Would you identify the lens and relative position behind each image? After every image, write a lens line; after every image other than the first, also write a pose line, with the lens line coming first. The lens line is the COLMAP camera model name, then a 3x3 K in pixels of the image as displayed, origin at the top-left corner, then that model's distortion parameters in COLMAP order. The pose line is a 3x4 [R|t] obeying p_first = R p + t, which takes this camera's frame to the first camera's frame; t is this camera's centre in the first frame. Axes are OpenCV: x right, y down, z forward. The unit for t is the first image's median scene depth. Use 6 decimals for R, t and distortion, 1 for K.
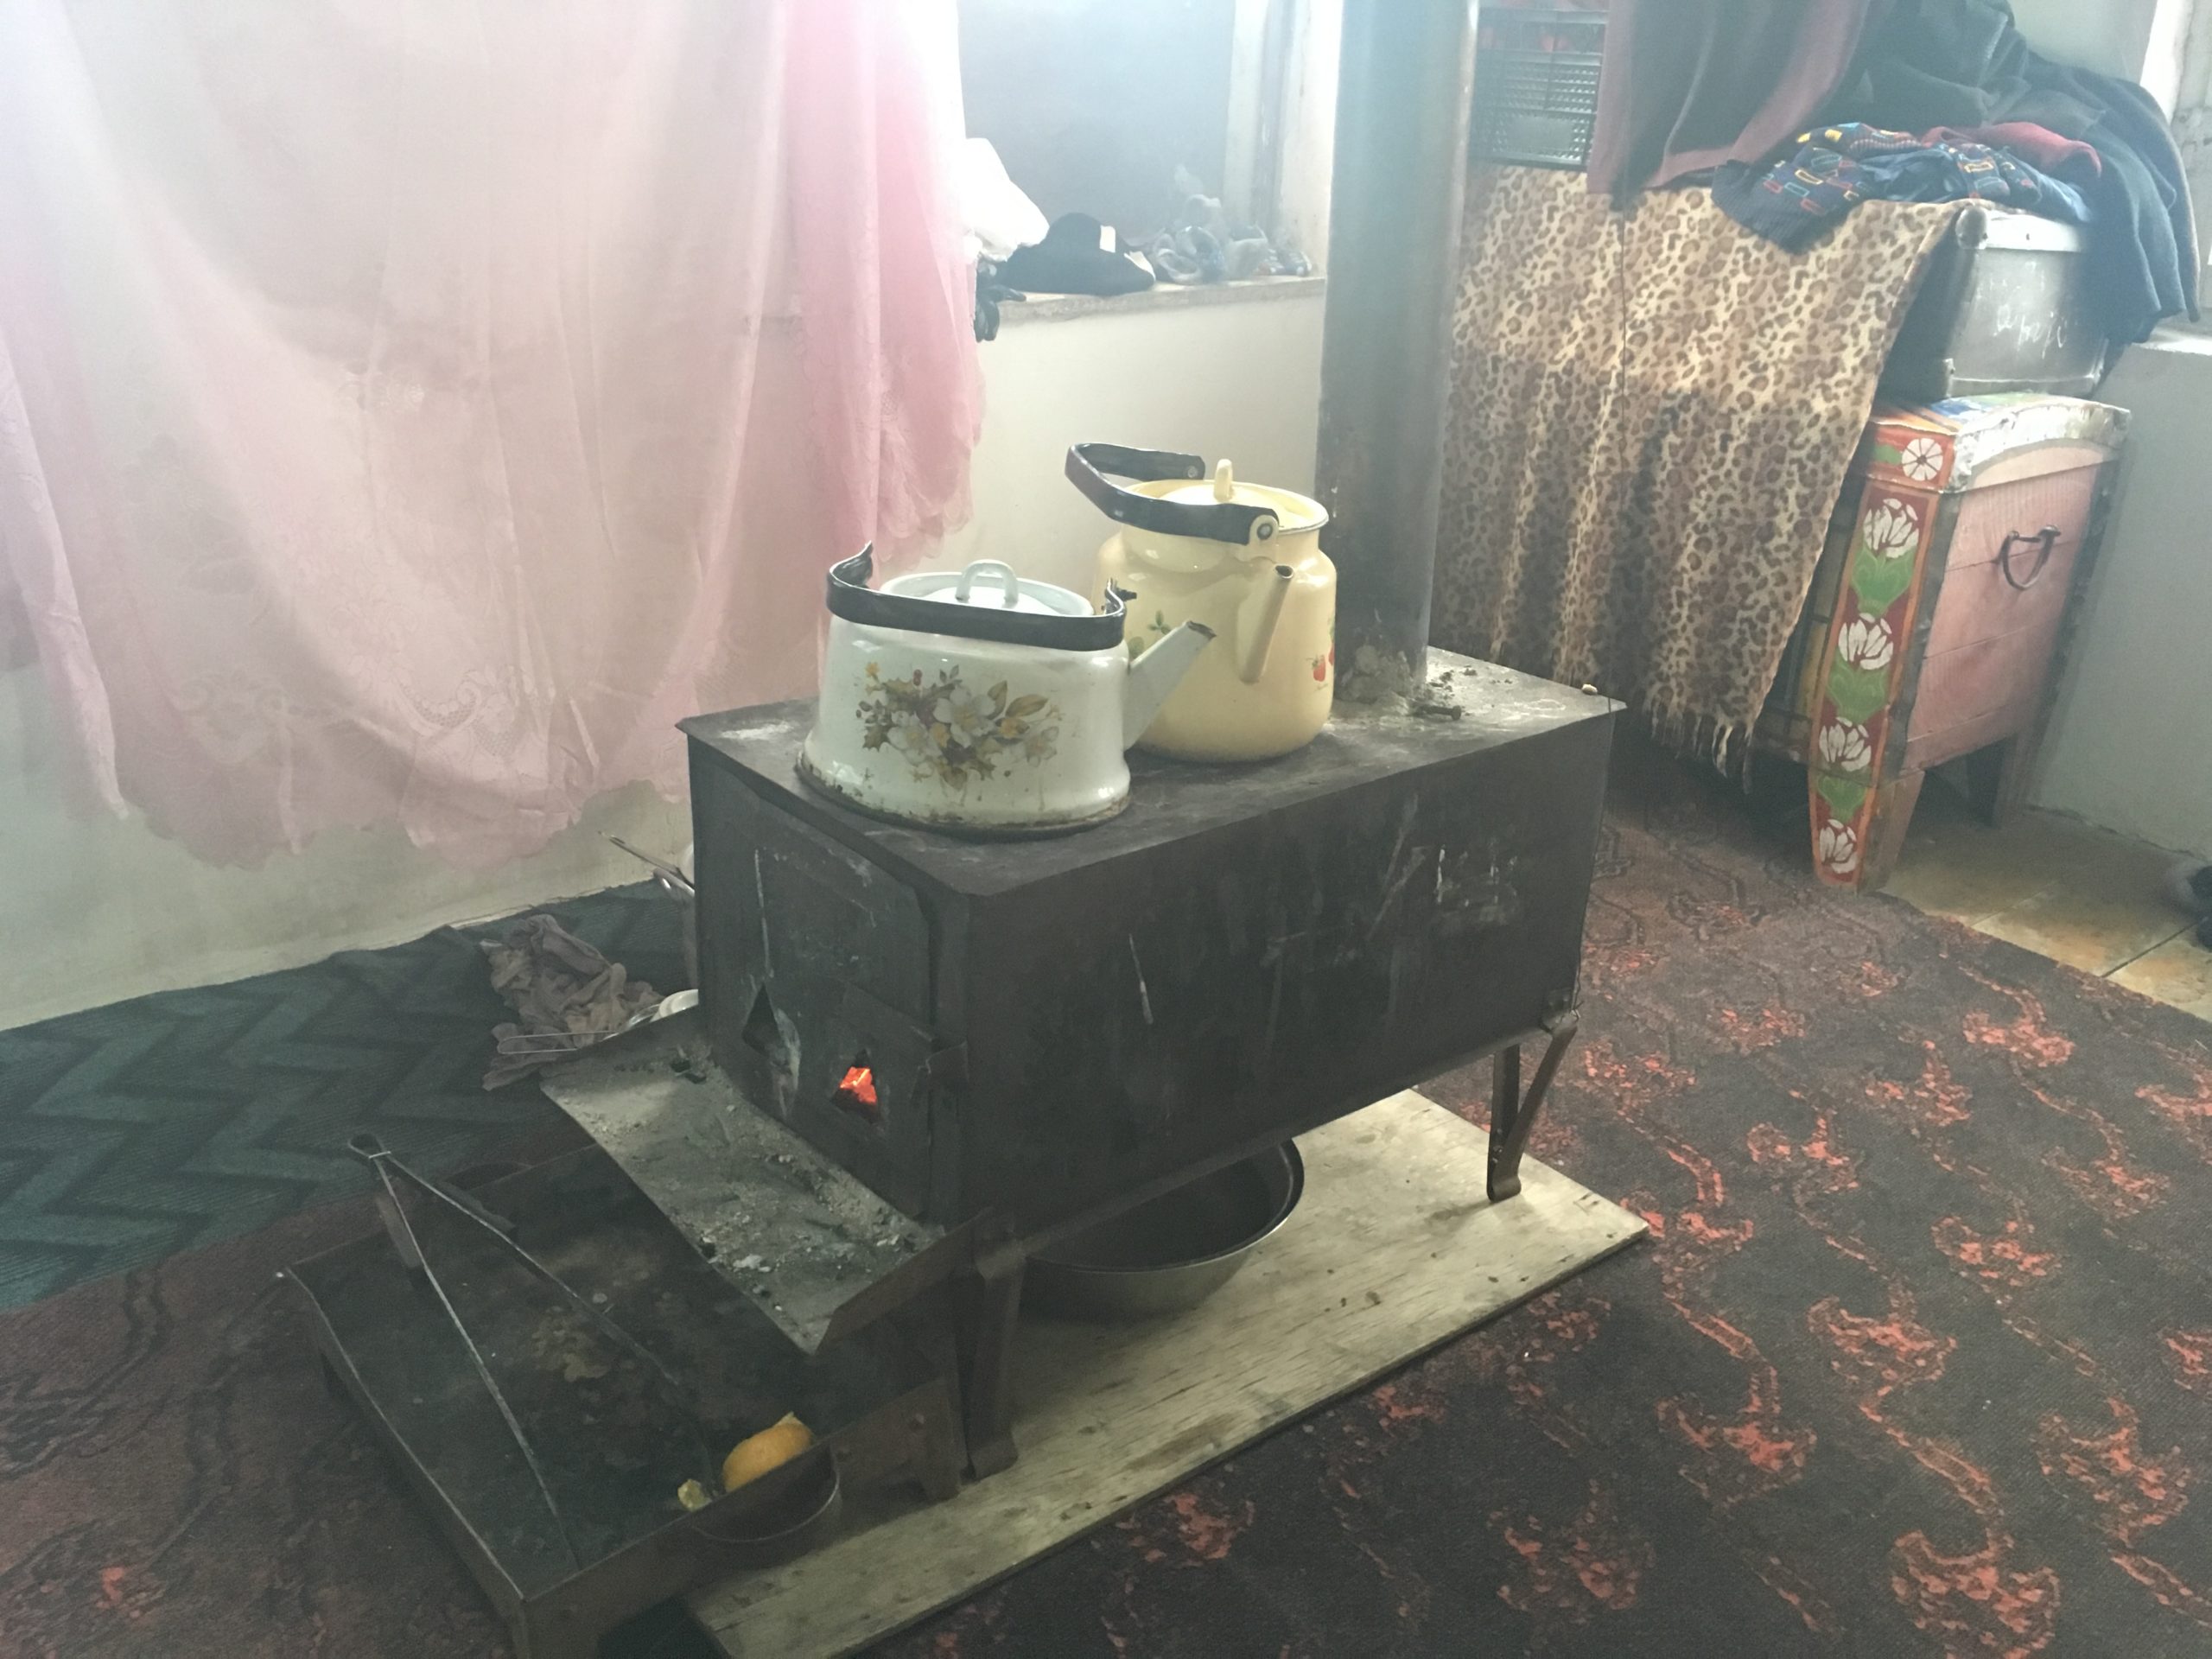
lens RADIAL K [[1910.4, 0, 1096.6], [0, 1910.4, 832.4], [0, 0, 1]] dist [0.064936, -0.088077]
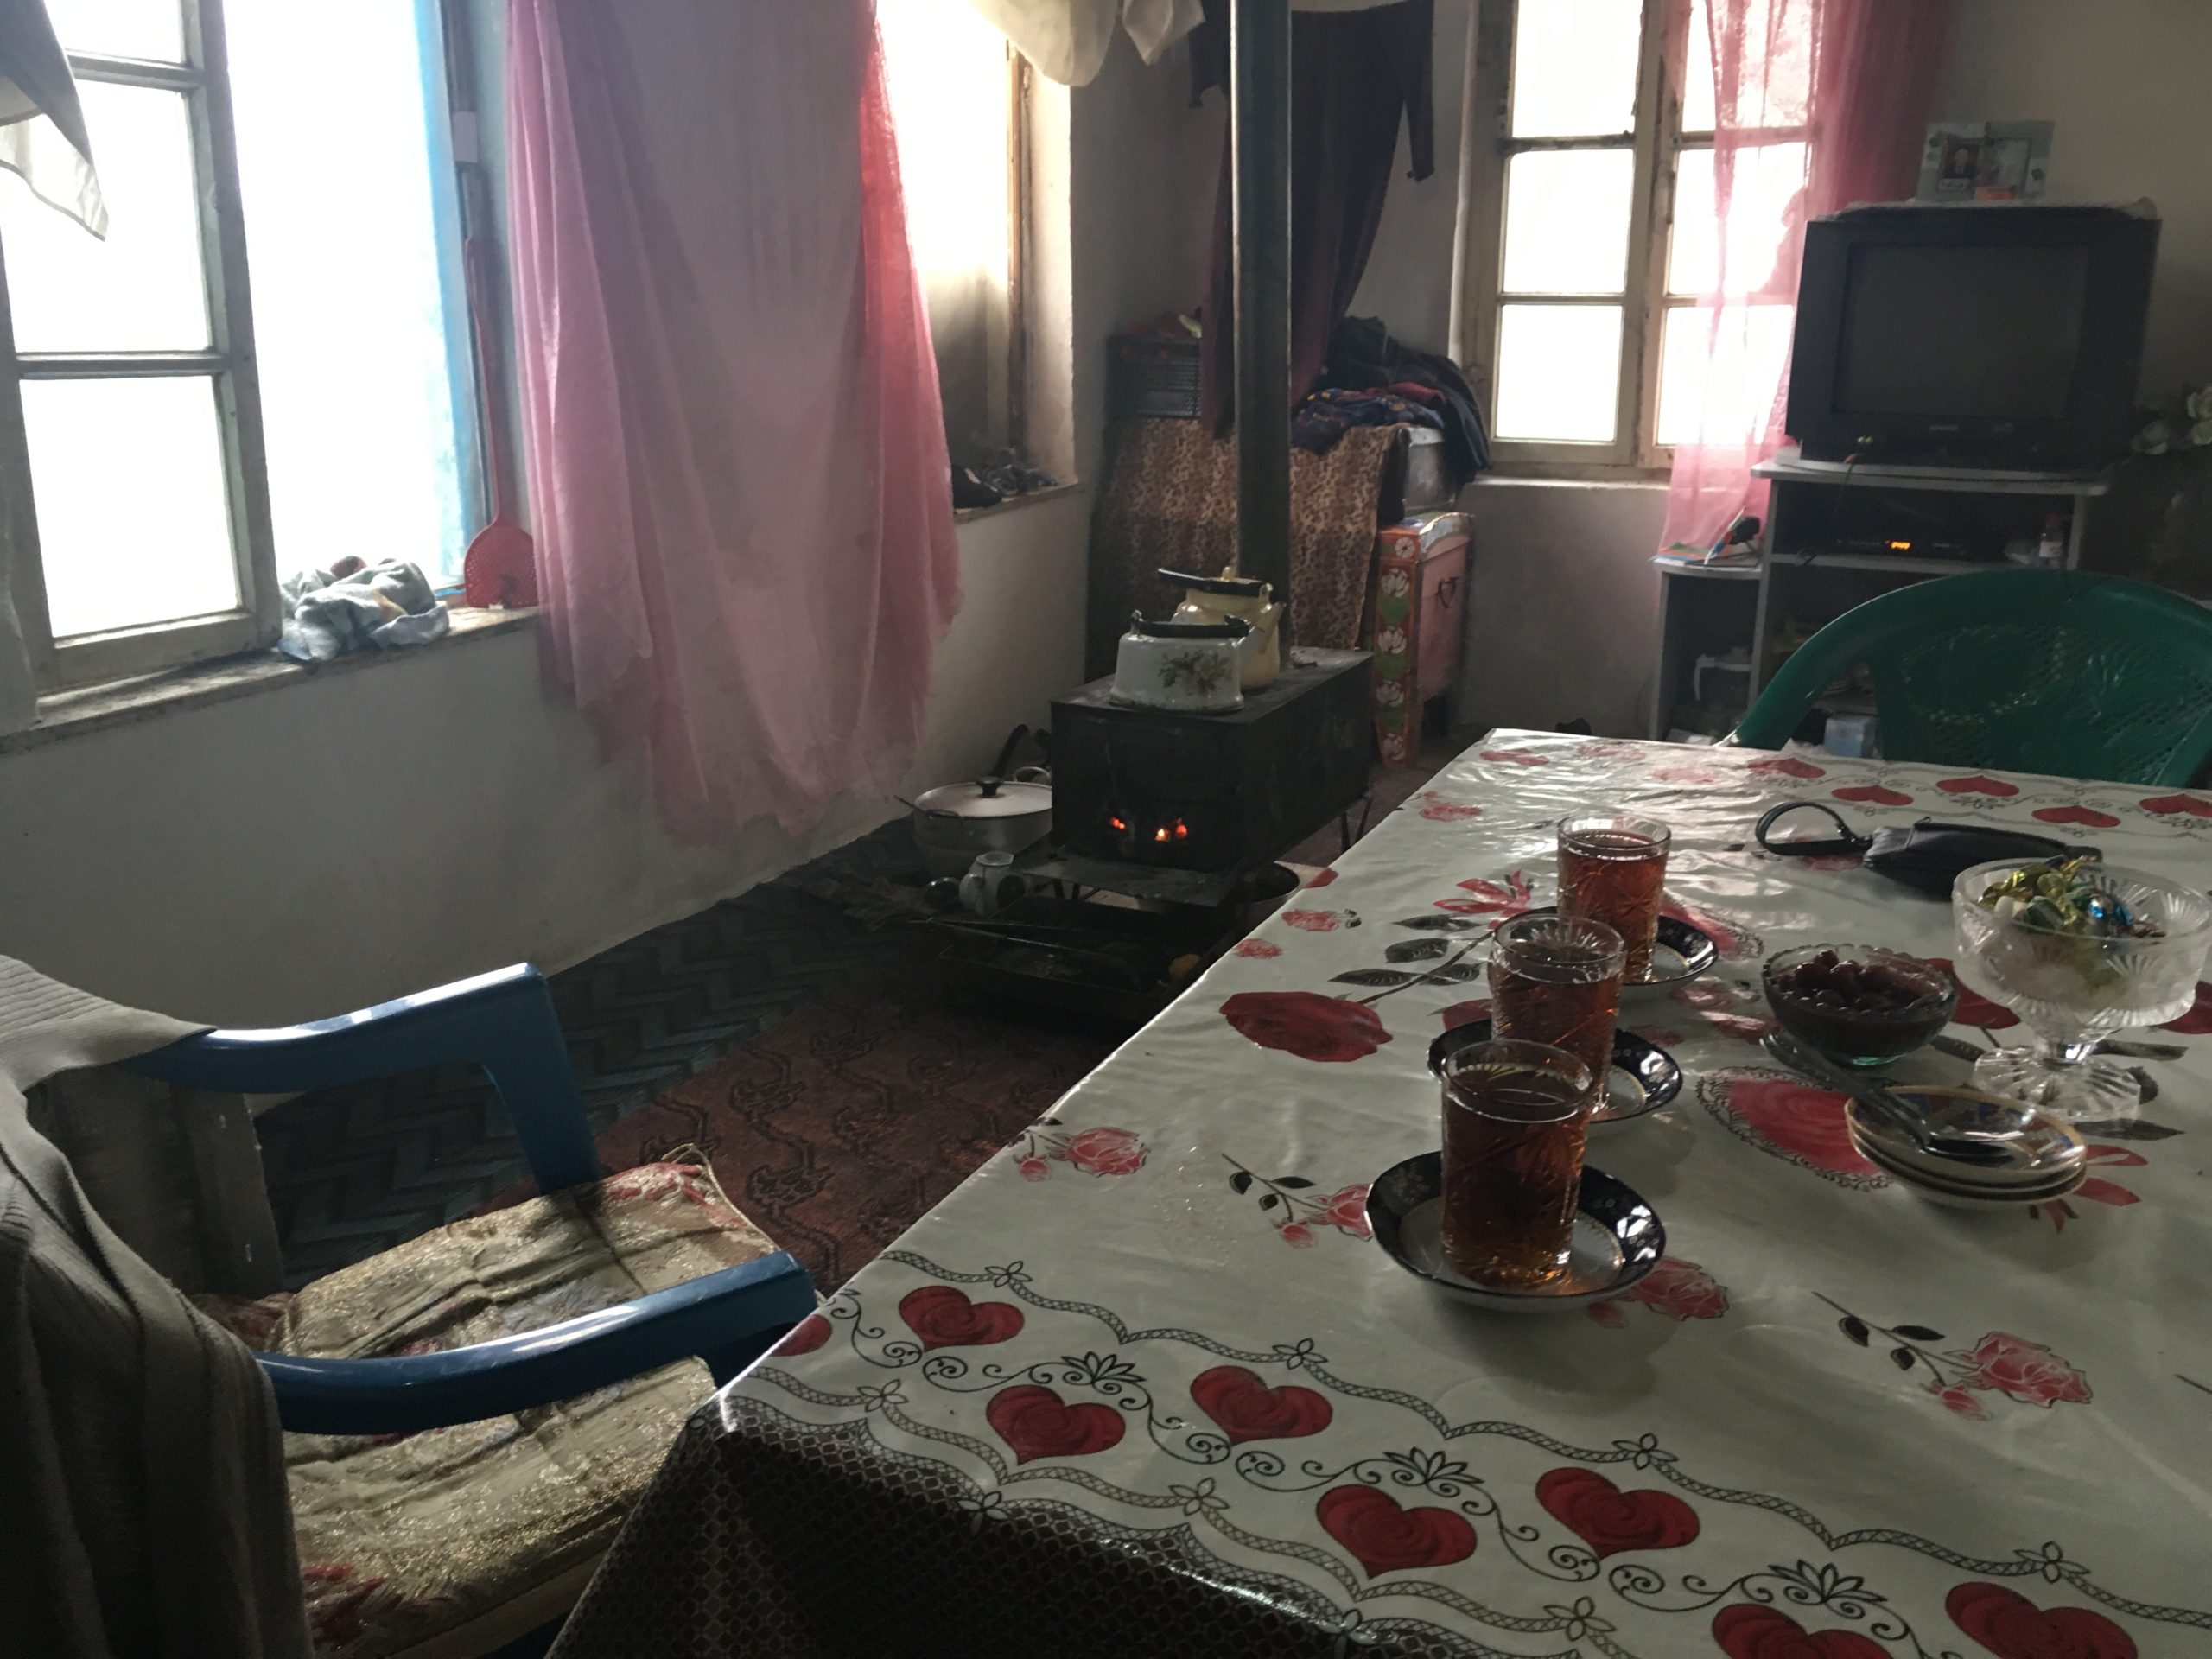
lens RADIAL K [[1910.4, 0, 1112.3], [0, 1910.4, 828.9], [0, 0, 1]] dist [0.064936, -0.088077]
pose [[0.918253, -0.156890, 0.363589, -0.618149], [0.188328, 0.980705, -0.052449, 0.141987], [-0.348345, 0.116636, 0.930082, -0.720781]]
